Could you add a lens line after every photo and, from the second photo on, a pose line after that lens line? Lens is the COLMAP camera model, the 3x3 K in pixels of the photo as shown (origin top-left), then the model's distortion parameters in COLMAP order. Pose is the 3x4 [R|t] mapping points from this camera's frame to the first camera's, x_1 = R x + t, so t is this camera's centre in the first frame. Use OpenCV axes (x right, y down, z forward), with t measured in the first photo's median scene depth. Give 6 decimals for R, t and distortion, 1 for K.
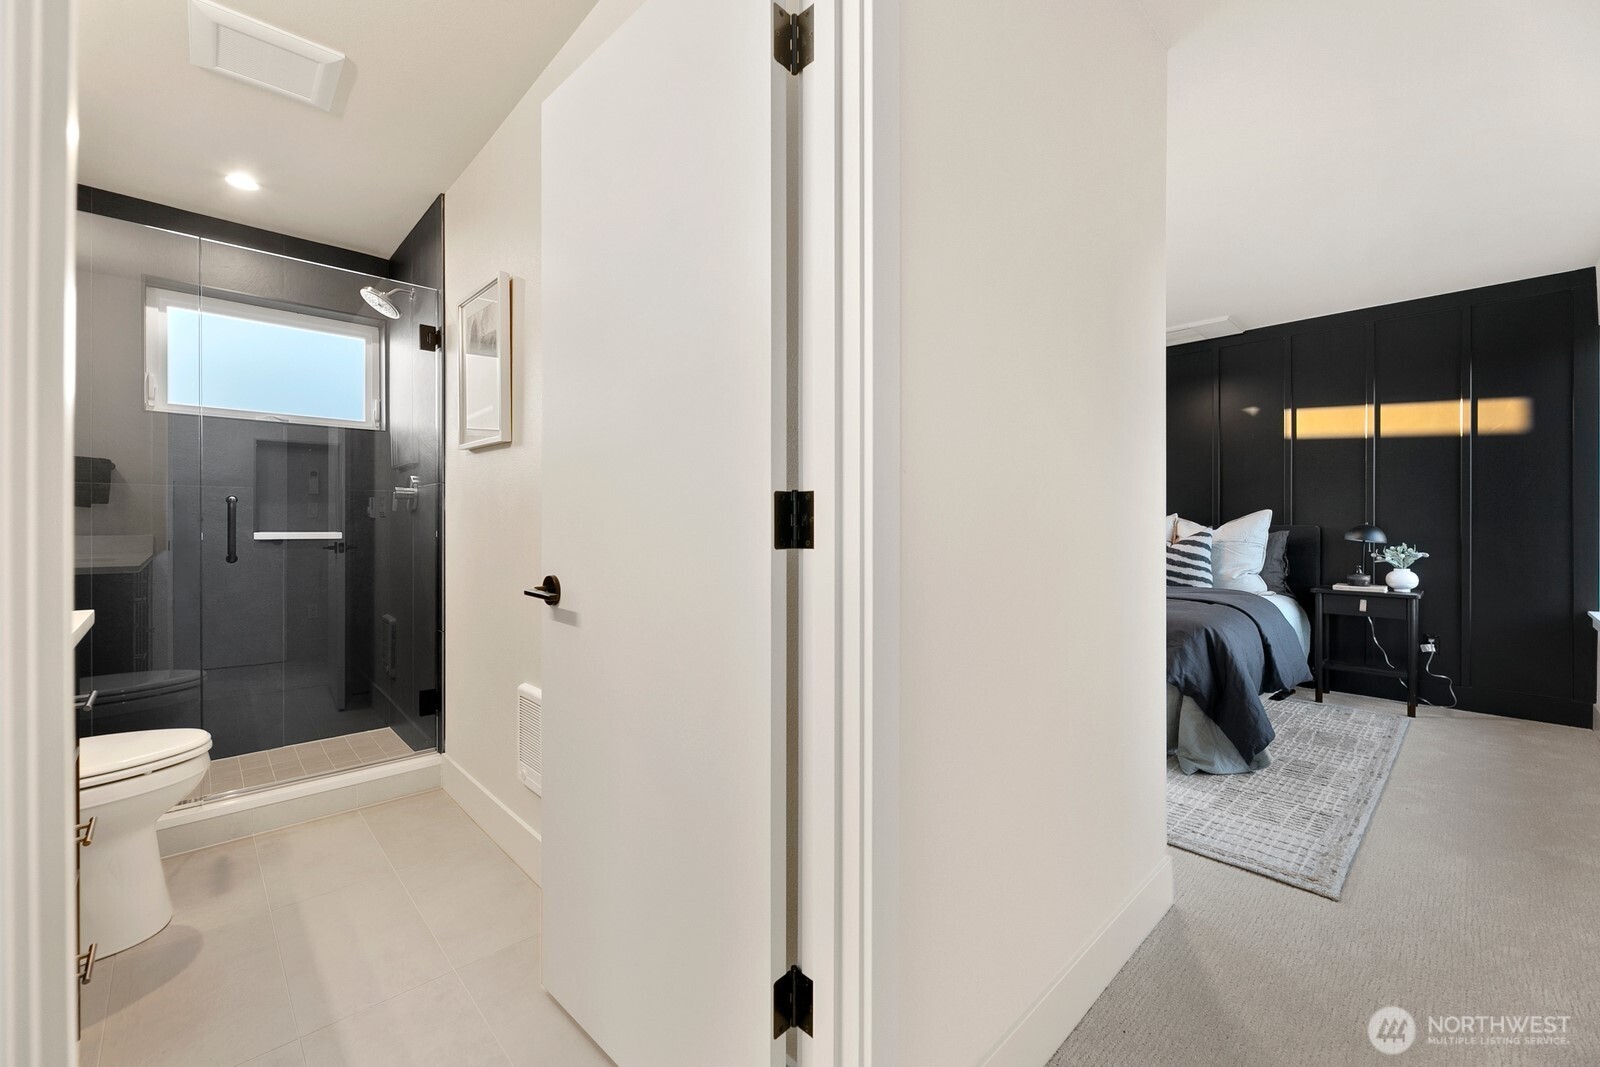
lens RADIAL K [[644.4, 0, 798.7], [0, 644.4, 525.6], [0, 0, 1]] dist [0.000500, -0.000215]
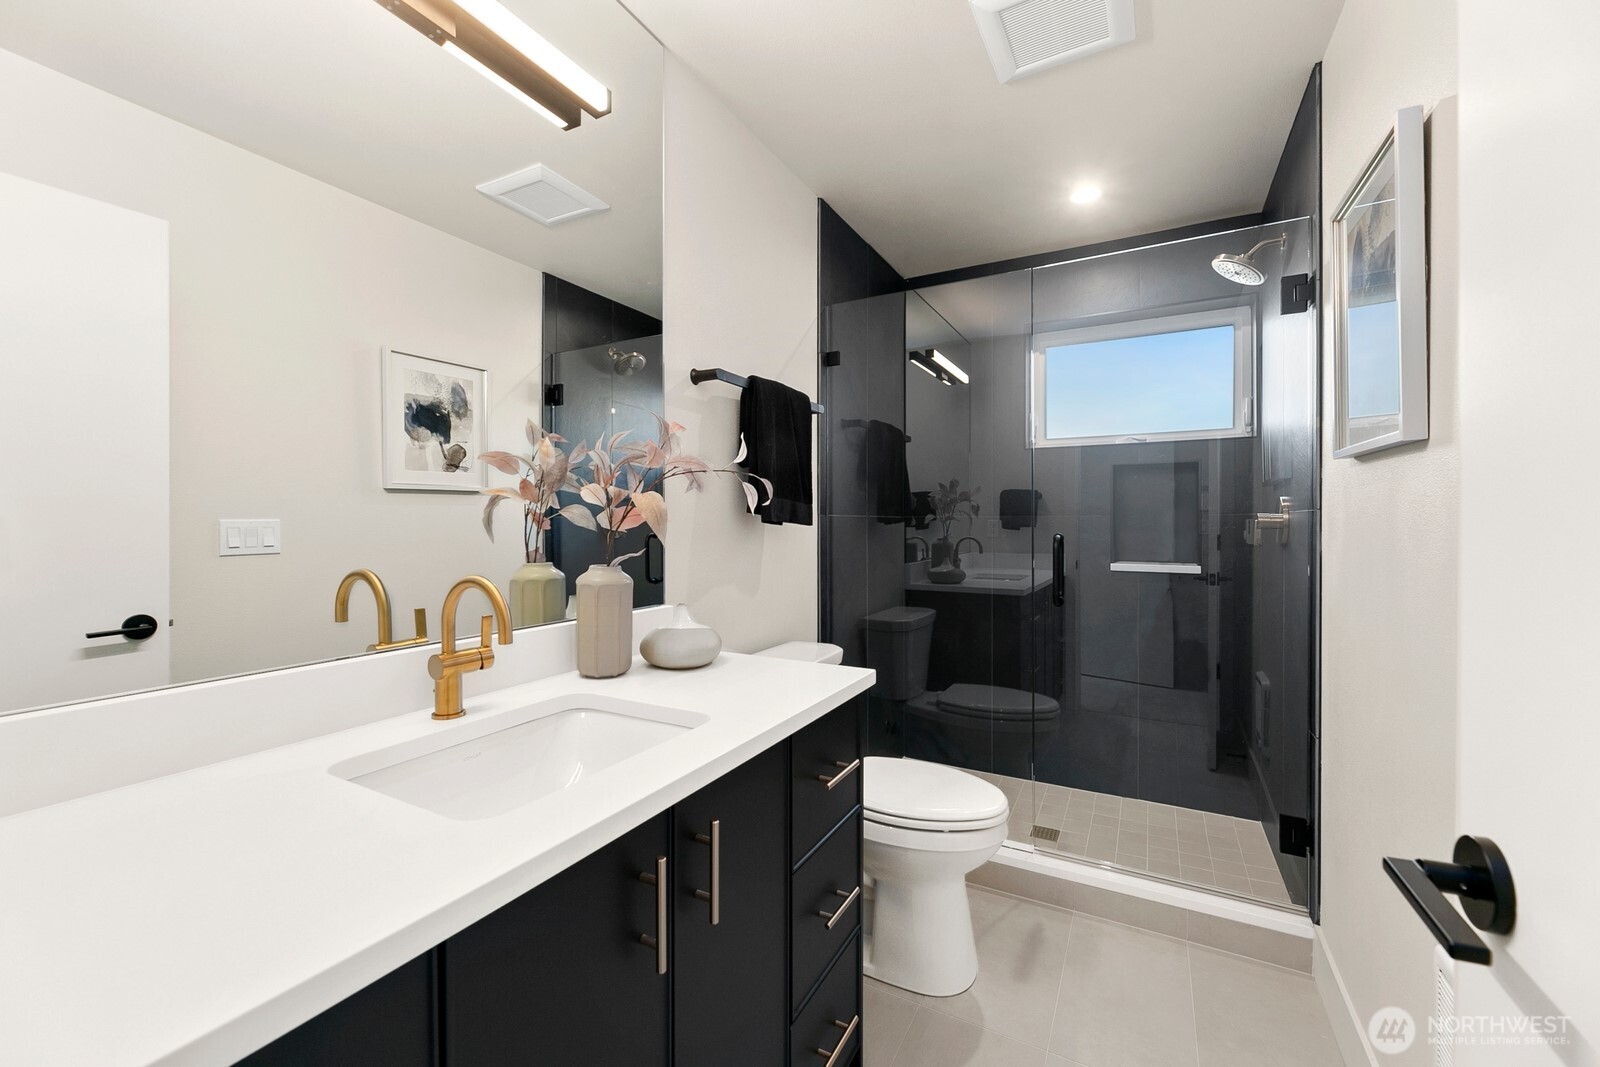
lens RADIAL K [[644.4, 0, 798.7], [0, 644.4, 525.6], [0, 0, 1]] dist [0.000500, -0.000215]
pose [[0.305841, 0.002317, -0.952080, -0.087249], [-0.003740, 0.999992, 0.001232, -0.045630], [0.952075, 0.003184, 0.305847, 0.283440]]
